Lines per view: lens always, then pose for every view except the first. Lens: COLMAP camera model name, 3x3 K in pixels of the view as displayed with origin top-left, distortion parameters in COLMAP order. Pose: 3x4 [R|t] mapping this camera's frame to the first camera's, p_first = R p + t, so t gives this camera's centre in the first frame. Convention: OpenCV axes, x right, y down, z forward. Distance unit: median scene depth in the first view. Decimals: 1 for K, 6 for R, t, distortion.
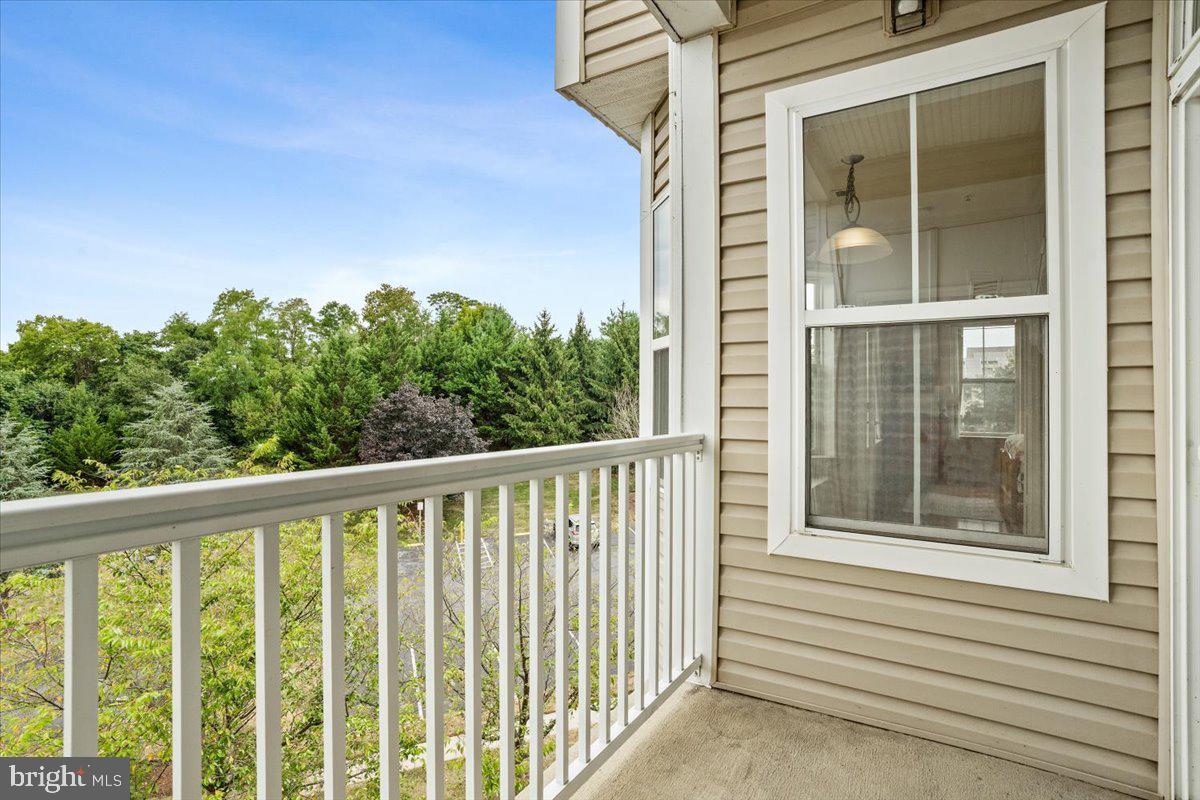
lens RADIAL K [[561.2, 0, 604.6], [0, 561.2, 397.4], [0, 0, 1]] dist [-0.030281, 0.003125]
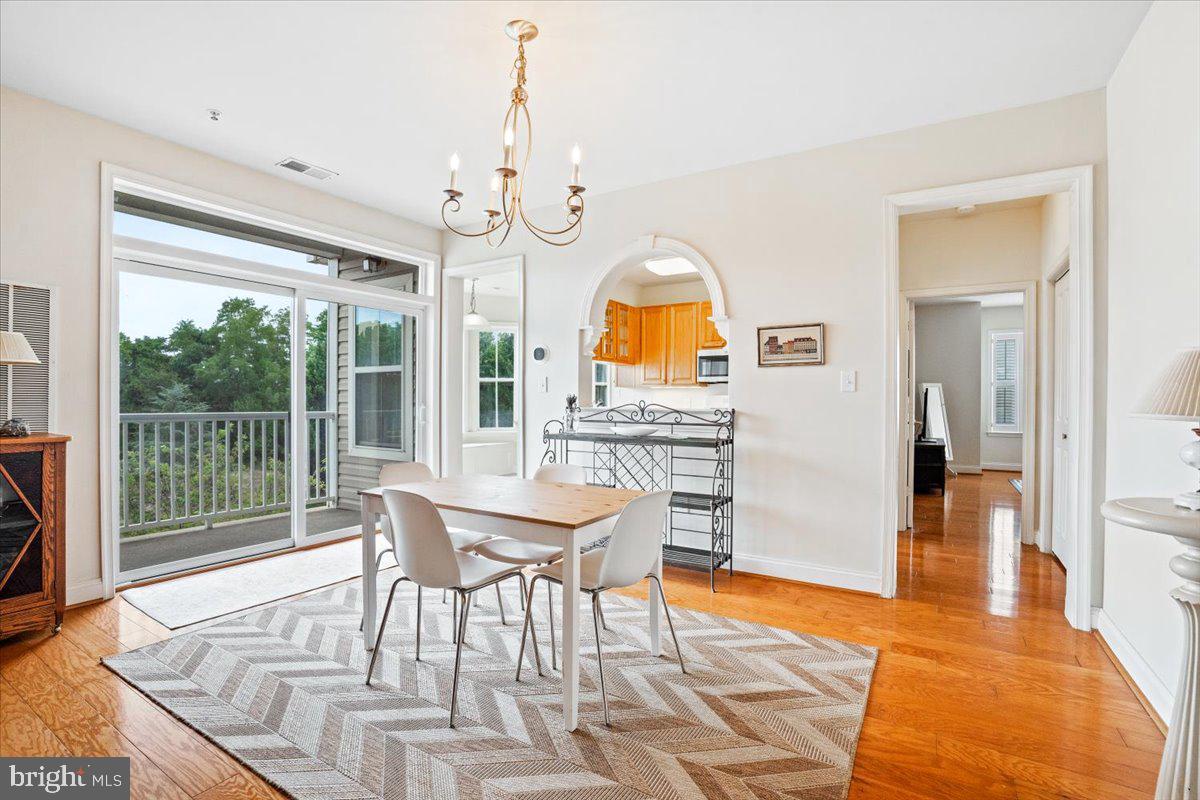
lens RADIAL K [[561.2, 0, 607.2], [0, 561.2, 406.2], [0, 0, 1]] dist [-0.030281, 0.003125]
pose [[0.999920, 0.000459, -0.012678, 0.068886], [-0.000269, 0.999888, 0.014970, -0.000173], [0.012684, -0.014965, 0.999808, -0.073952]]
